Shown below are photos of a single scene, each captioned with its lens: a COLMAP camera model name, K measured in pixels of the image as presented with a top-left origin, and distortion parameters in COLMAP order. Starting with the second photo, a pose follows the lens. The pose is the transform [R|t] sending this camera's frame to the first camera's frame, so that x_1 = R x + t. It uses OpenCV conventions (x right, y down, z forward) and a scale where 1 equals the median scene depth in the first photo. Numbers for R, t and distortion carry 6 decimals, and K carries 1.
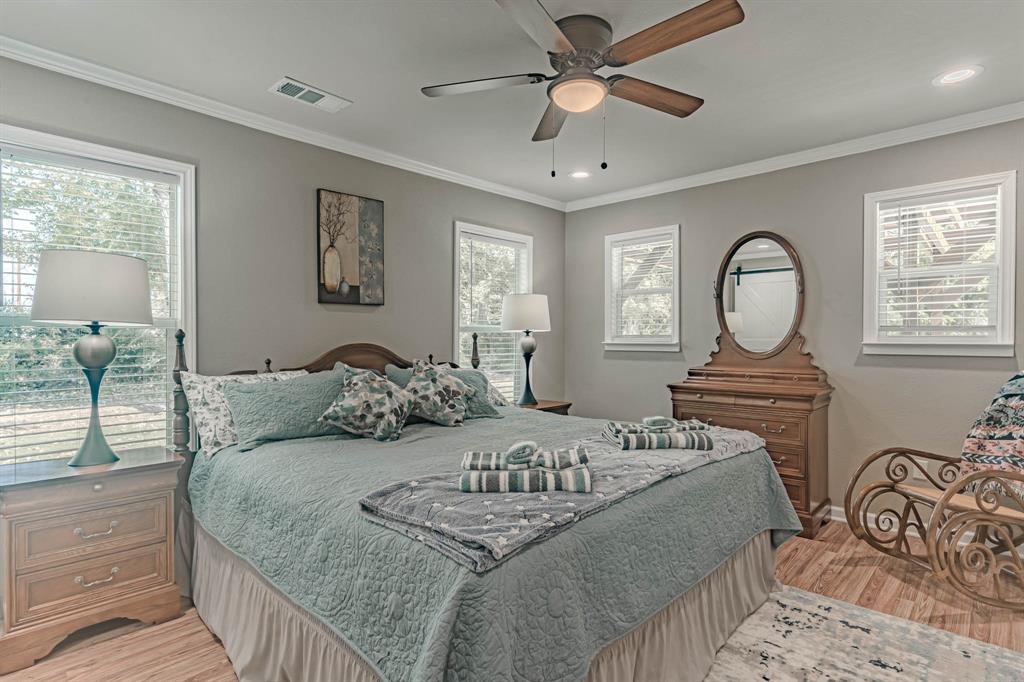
lens RADIAL K [[535.8, 0, 504.3], [0, 535.8, 343.9], [0, 0, 1]] dist [0.004030, -0.000445]
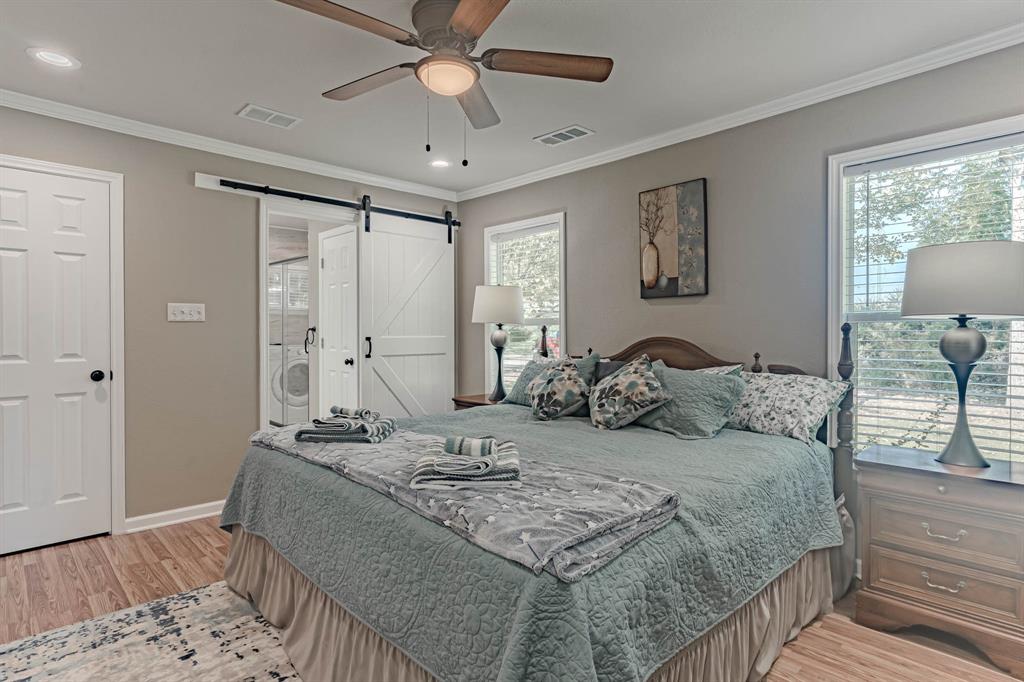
lens RADIAL K [[535.8, 0, 504.9], [0, 535.8, 334.0], [0, 0, 1]] dist [0.004030, -0.000445]
pose [[-0.042291, 0.005179, -0.999092, 0.685882], [-0.011061, 0.999923, 0.005651, -0.007985], [0.999044, 0.011290, -0.042231, 0.716643]]
